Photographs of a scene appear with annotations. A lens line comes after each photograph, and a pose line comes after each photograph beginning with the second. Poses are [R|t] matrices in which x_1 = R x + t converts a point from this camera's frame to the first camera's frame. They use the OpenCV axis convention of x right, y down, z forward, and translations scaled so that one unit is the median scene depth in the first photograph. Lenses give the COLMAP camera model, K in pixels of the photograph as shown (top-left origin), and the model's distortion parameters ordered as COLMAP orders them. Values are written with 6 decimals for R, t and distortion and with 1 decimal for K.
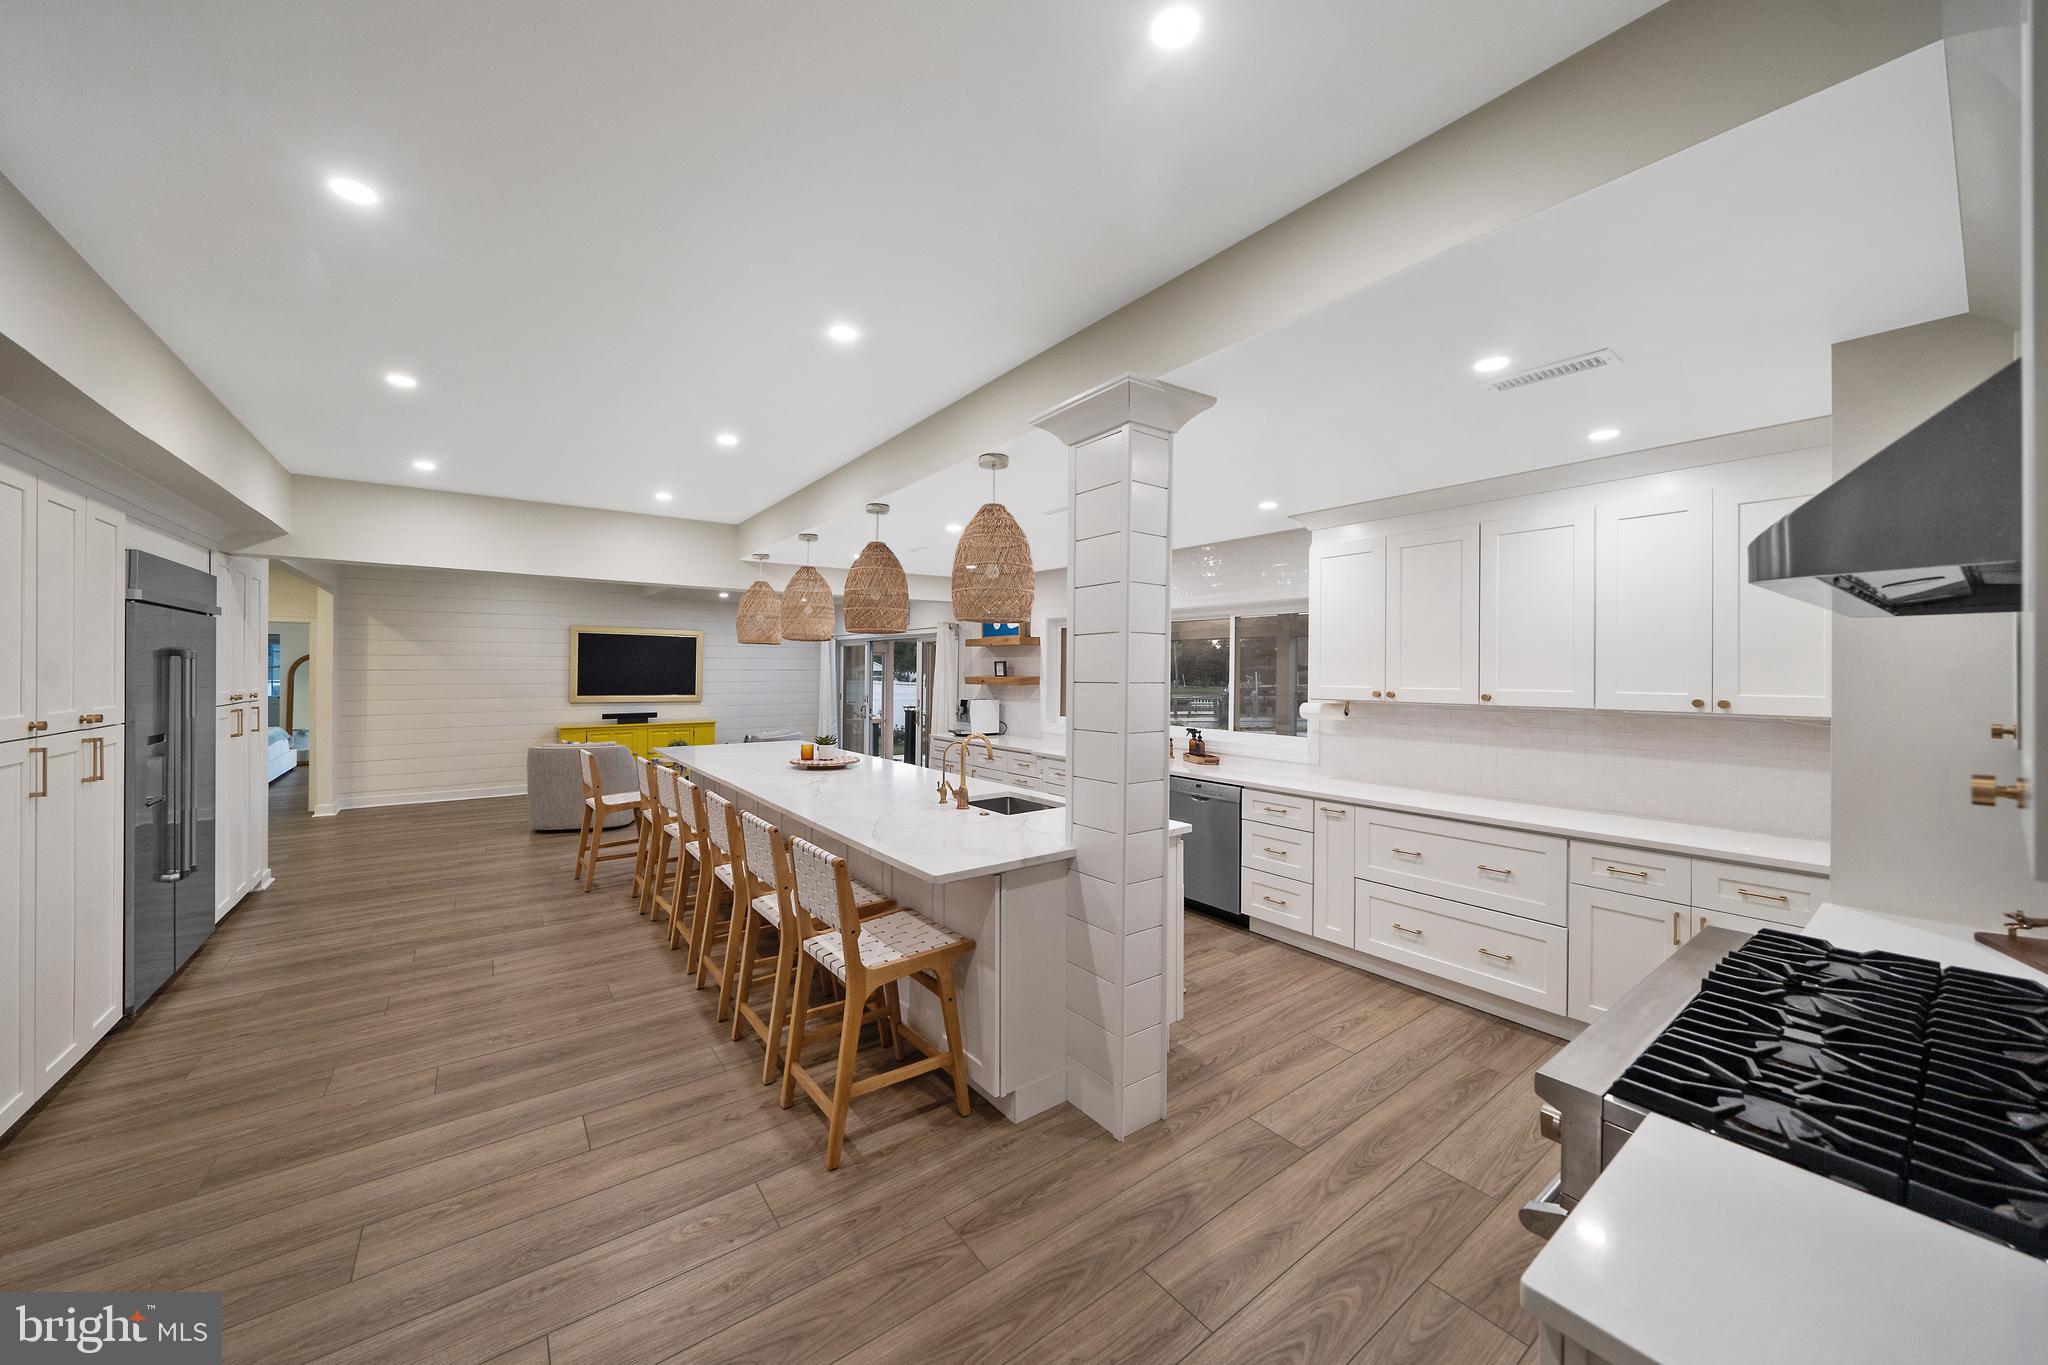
lens RADIAL K [[720.3, 0, 1013.7], [0, 720.3, 676.1], [0, 0, 1]] dist [0.000533, 0.000212]
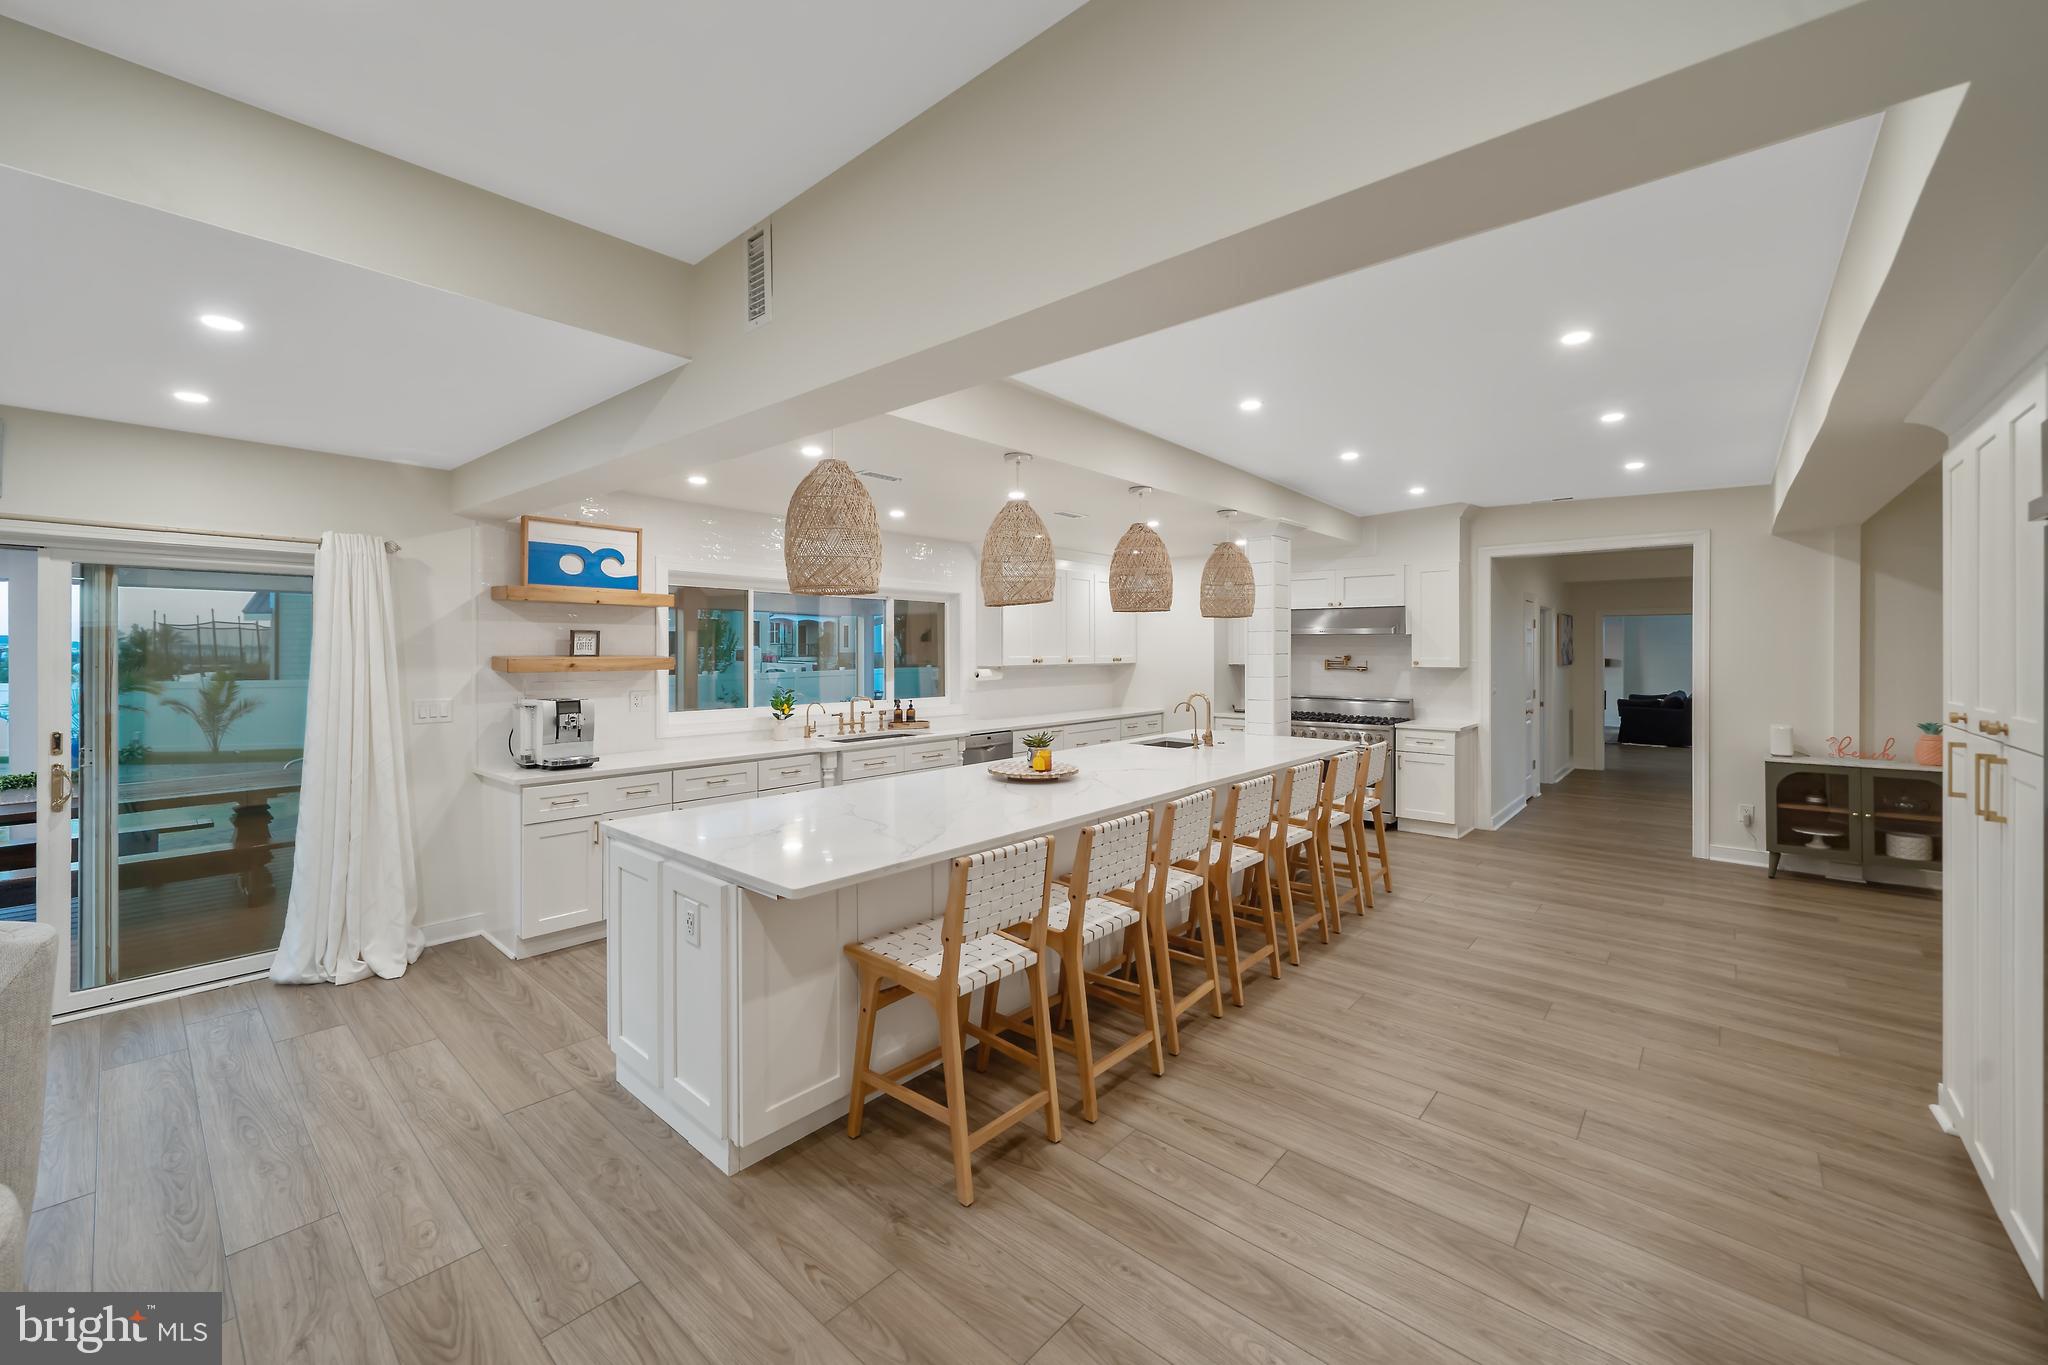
lens RADIAL K [[794.6, 0, 989.9], [0, 794.6, 675.8], [0, 0, 1]] dist [-0.000448, -0.000148]
pose [[-0.187112, -0.038251, 0.981594, -1.524733], [0.002155, 0.999223, 0.039348, -0.016026], [-0.982336, 0.009478, -0.186884, 1.730839]]
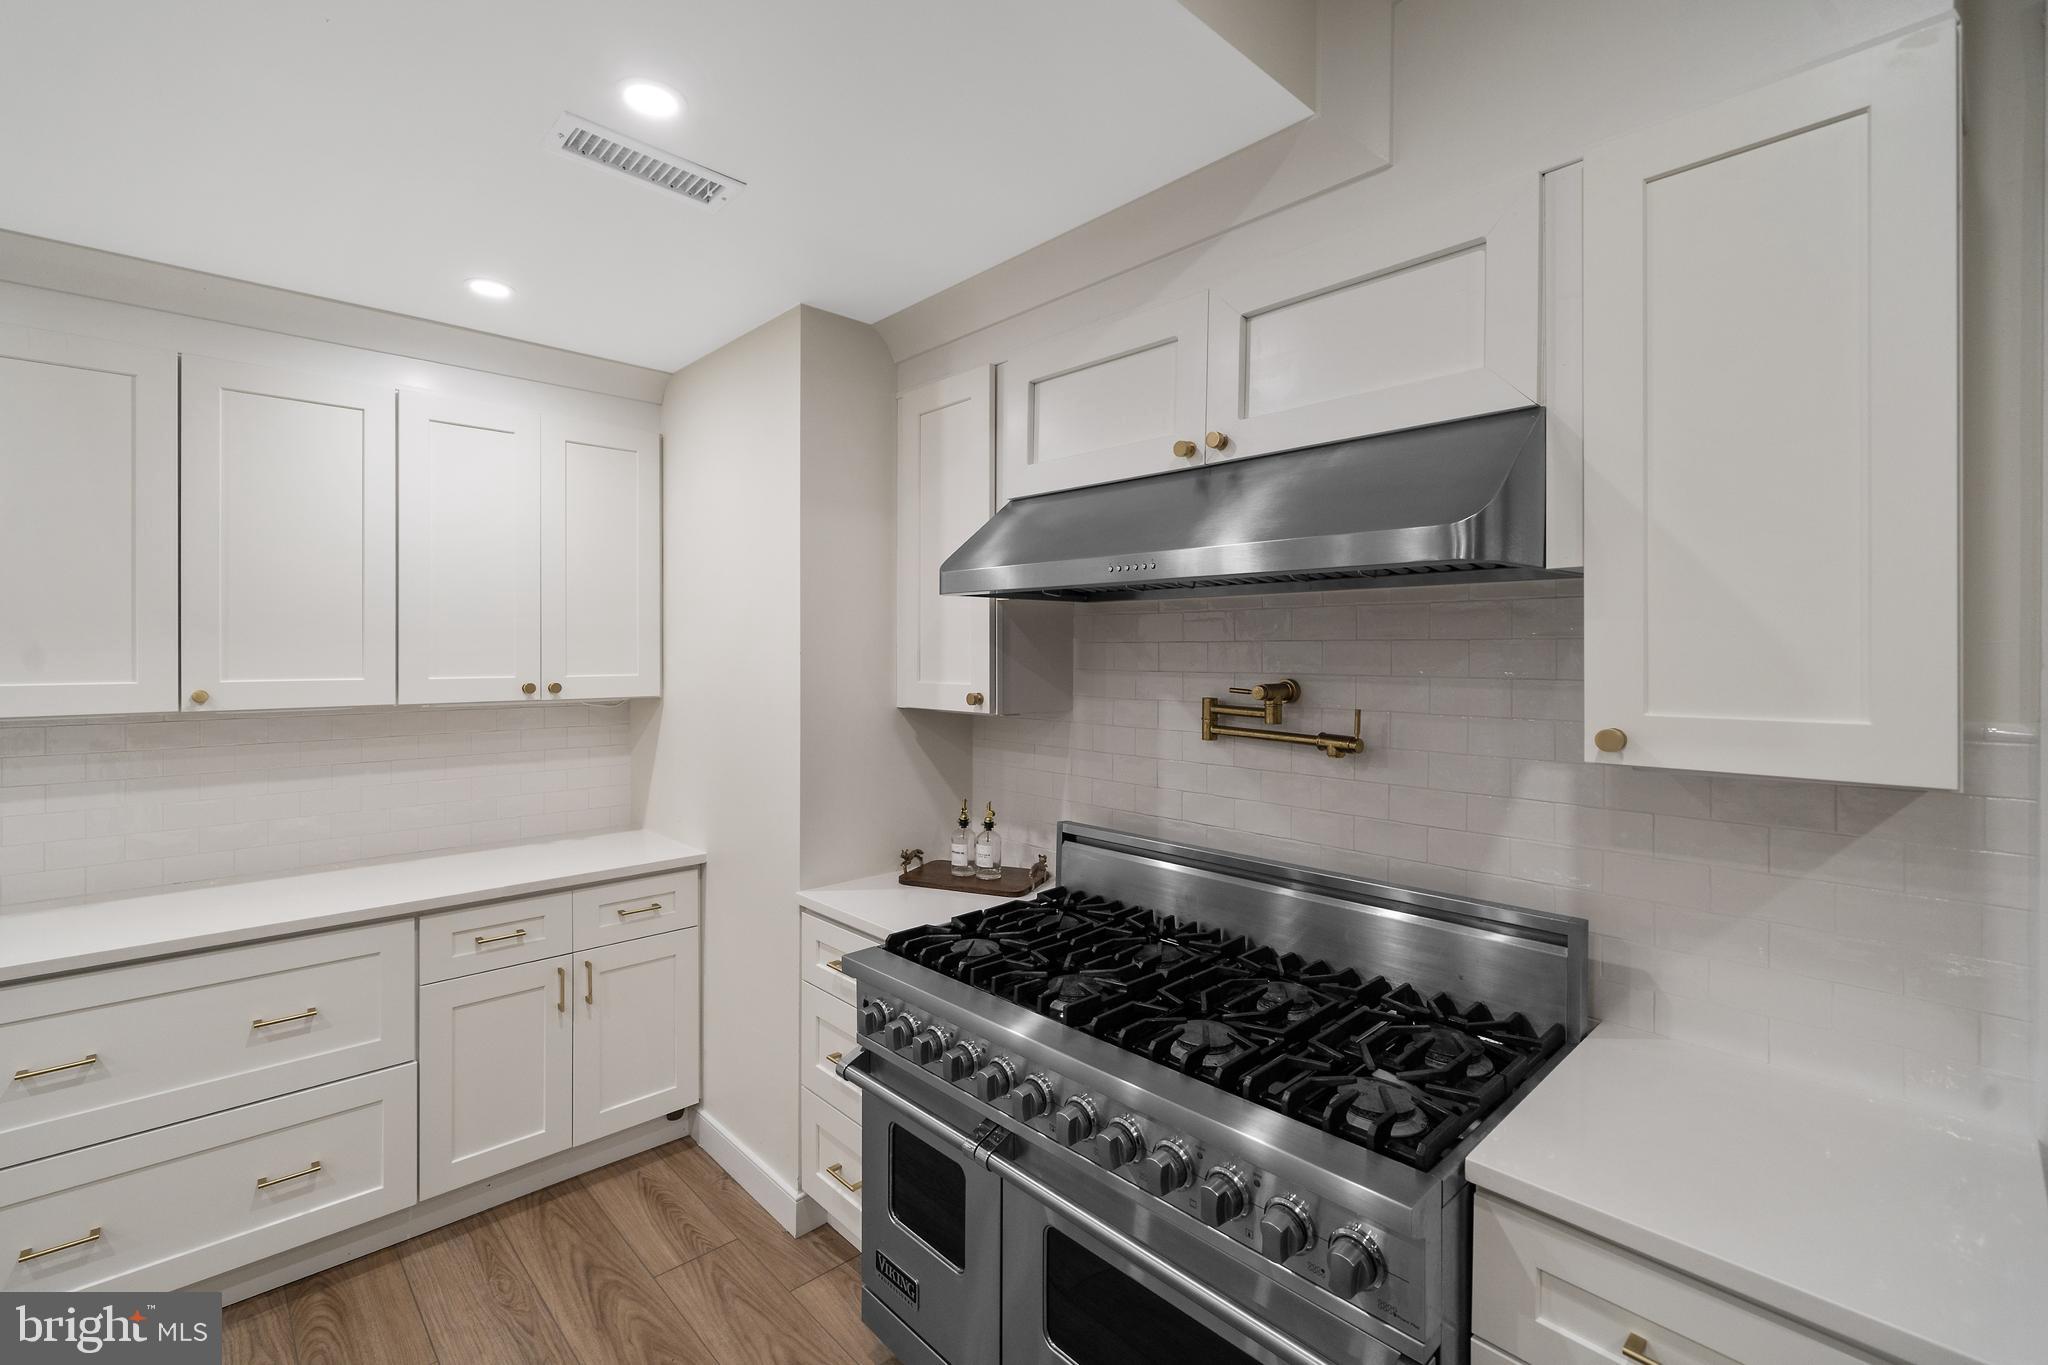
lens RADIAL K [[879.7, 0, 1017.4], [0, 879.7, 651.3], [0, 0, 1]] dist [-0.002526, -0.000364]
pose [[-0.104478, -0.006332, 0.994507, -0.034365], [0.003834, 0.999970, 0.006769, -0.005782], [-0.994520, 0.004520, -0.104451, 0.534730]]
